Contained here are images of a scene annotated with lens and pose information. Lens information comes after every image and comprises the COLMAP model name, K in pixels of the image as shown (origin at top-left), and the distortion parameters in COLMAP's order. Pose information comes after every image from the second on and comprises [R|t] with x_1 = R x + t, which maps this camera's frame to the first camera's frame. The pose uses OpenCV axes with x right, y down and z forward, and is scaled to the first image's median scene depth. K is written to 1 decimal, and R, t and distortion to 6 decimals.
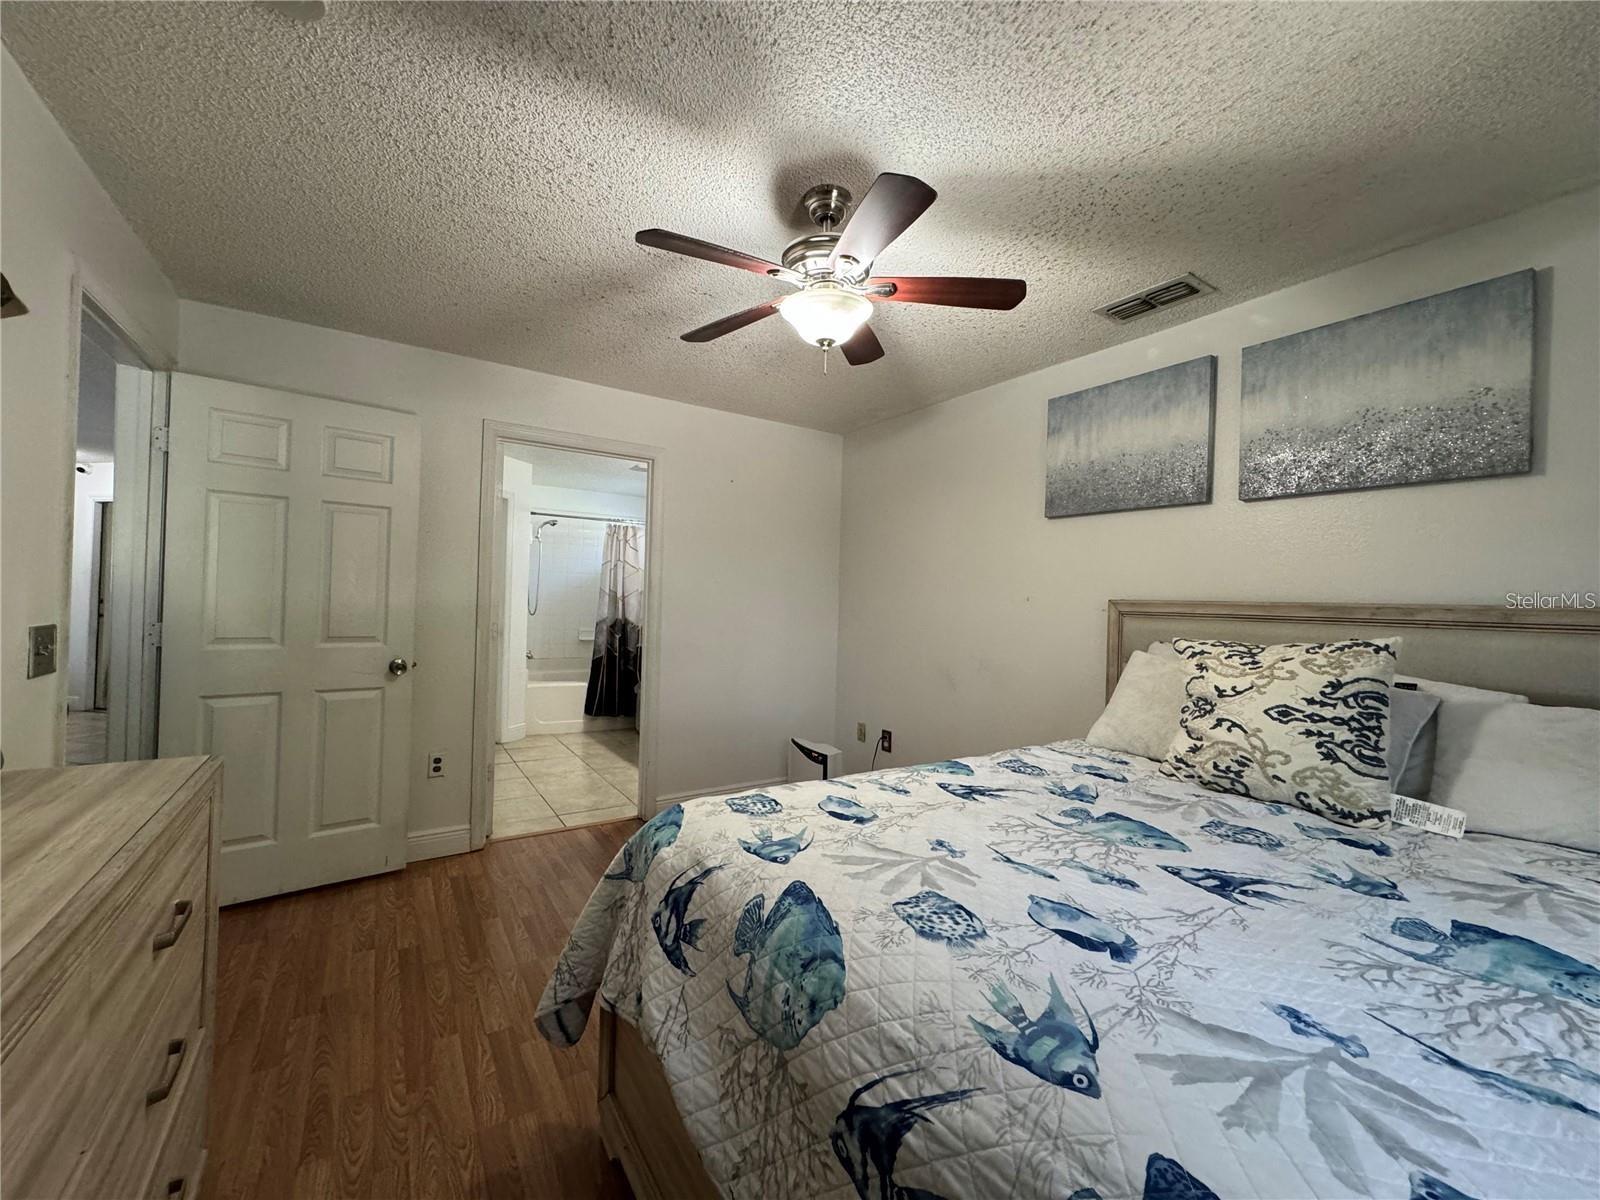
lens RADIAL K [[640.8, 0, 800.1], [0, 640.8, 598.4], [0, 0, 1]] dist [-0.001724, -0.000068]
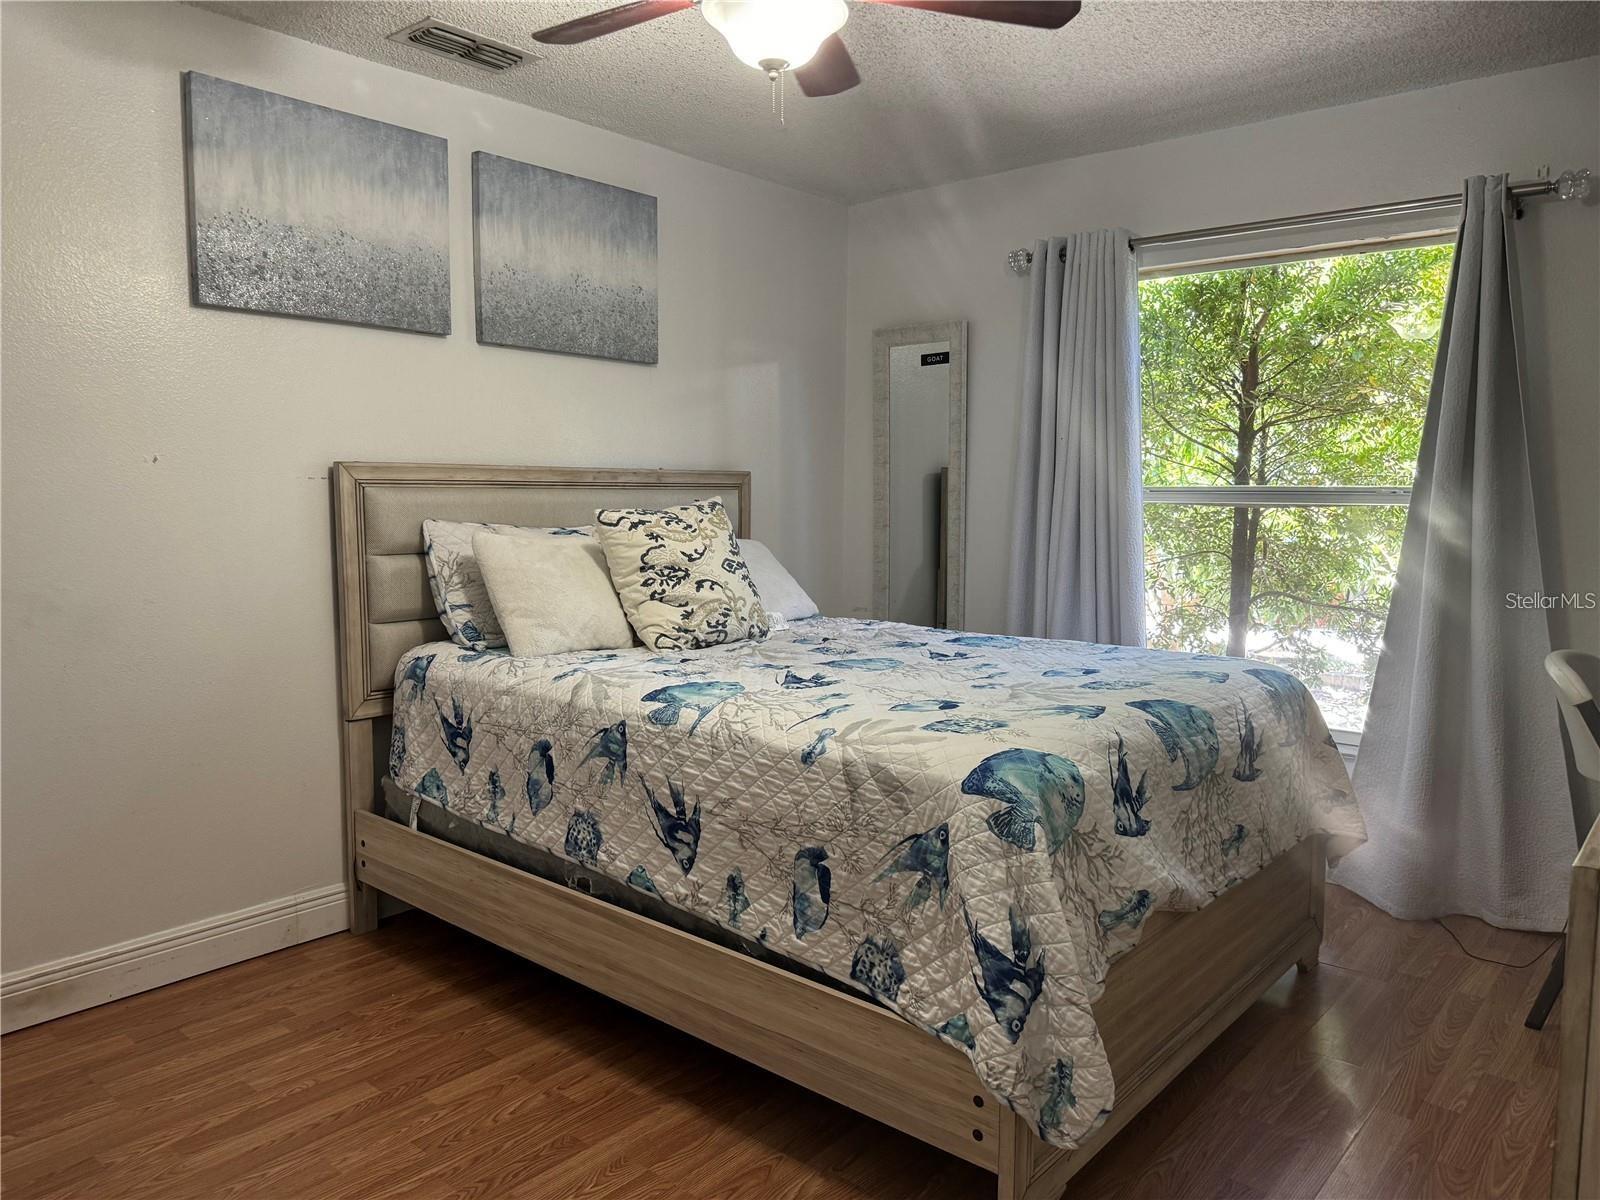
lens RADIAL K [[1121.4, 0, 801.0], [0, 1121.4, 598.7], [0, 0, 1]] dist [0.109864, -0.156361]
pose [[-0.272436, -0.127669, 0.953666, -1.189120], [-0.015133, 0.991604, 0.128425, -0.024313], [-0.962055, 0.020555, -0.272080, 1.372794]]
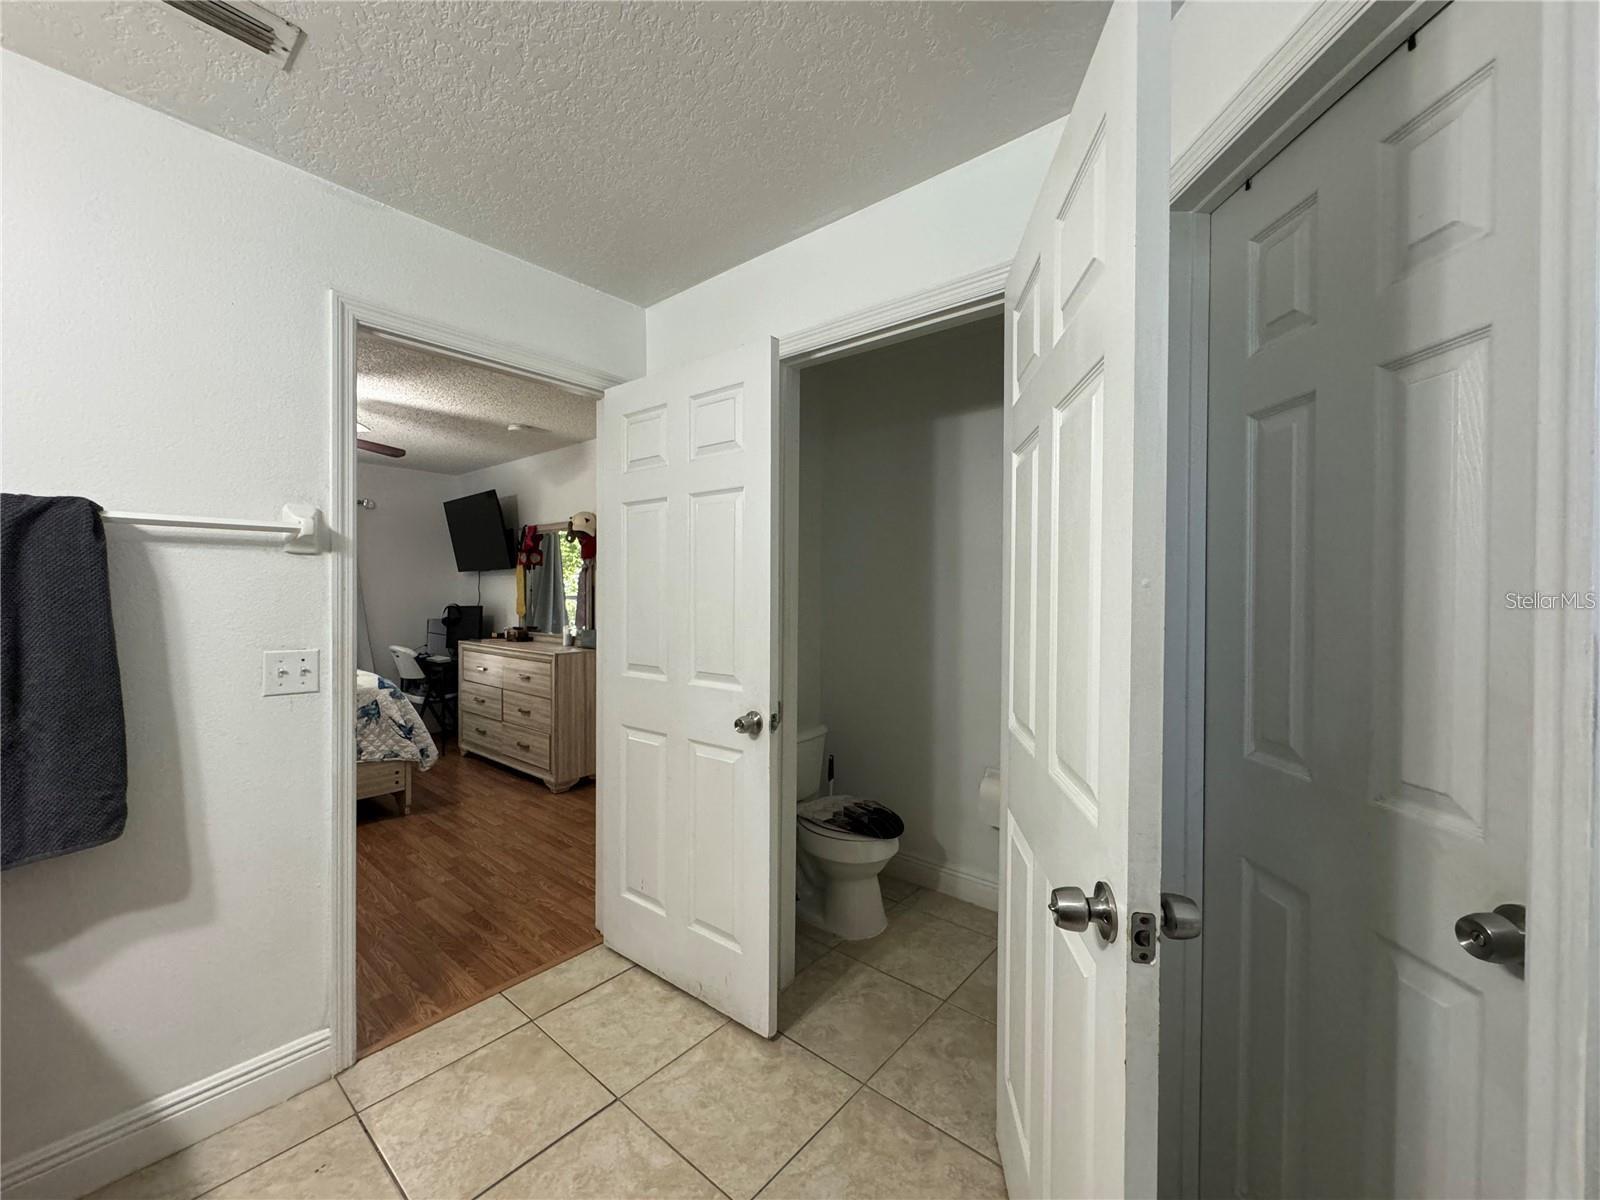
lens RADIAL K [[640.8, 0, 800.1], [0, 640.8, 598.4], [0, 0, 1]] dist [-0.001724, -0.000068]
pose [[-0.957442, -0.037031, -0.286239, -0.917815], [-0.038397, 0.999262, -0.000840, -0.051470], [0.286059, 0.010187, -0.958158, 3.415859]]
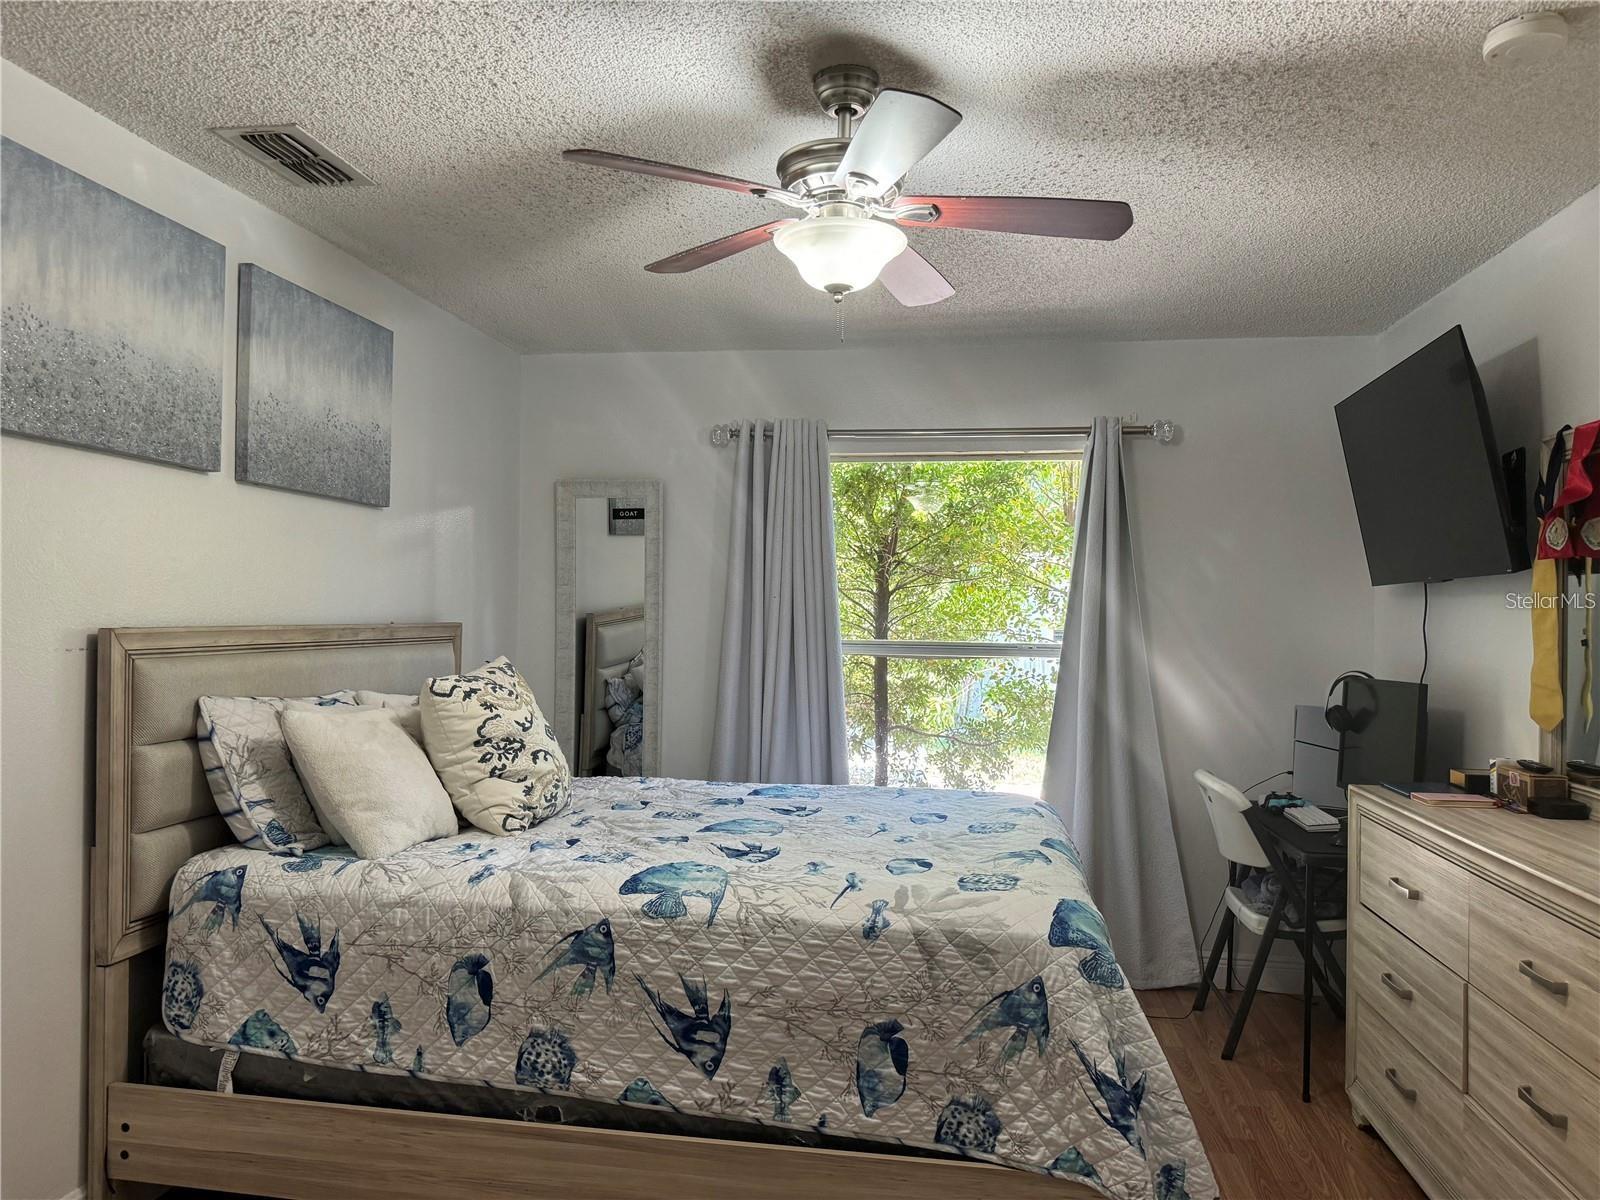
lens RADIAL K [[1096.8, 0, 799.6], [0, 1096.8, 617.5], [0, 0, 1]] dist [0.035748, -0.062328]
pose [[-0.740420, -0.043748, 0.670719, -0.781747], [-0.037649, 0.999012, 0.023599, -0.074305], [-0.671089, -0.007778, -0.741336, 2.019402]]
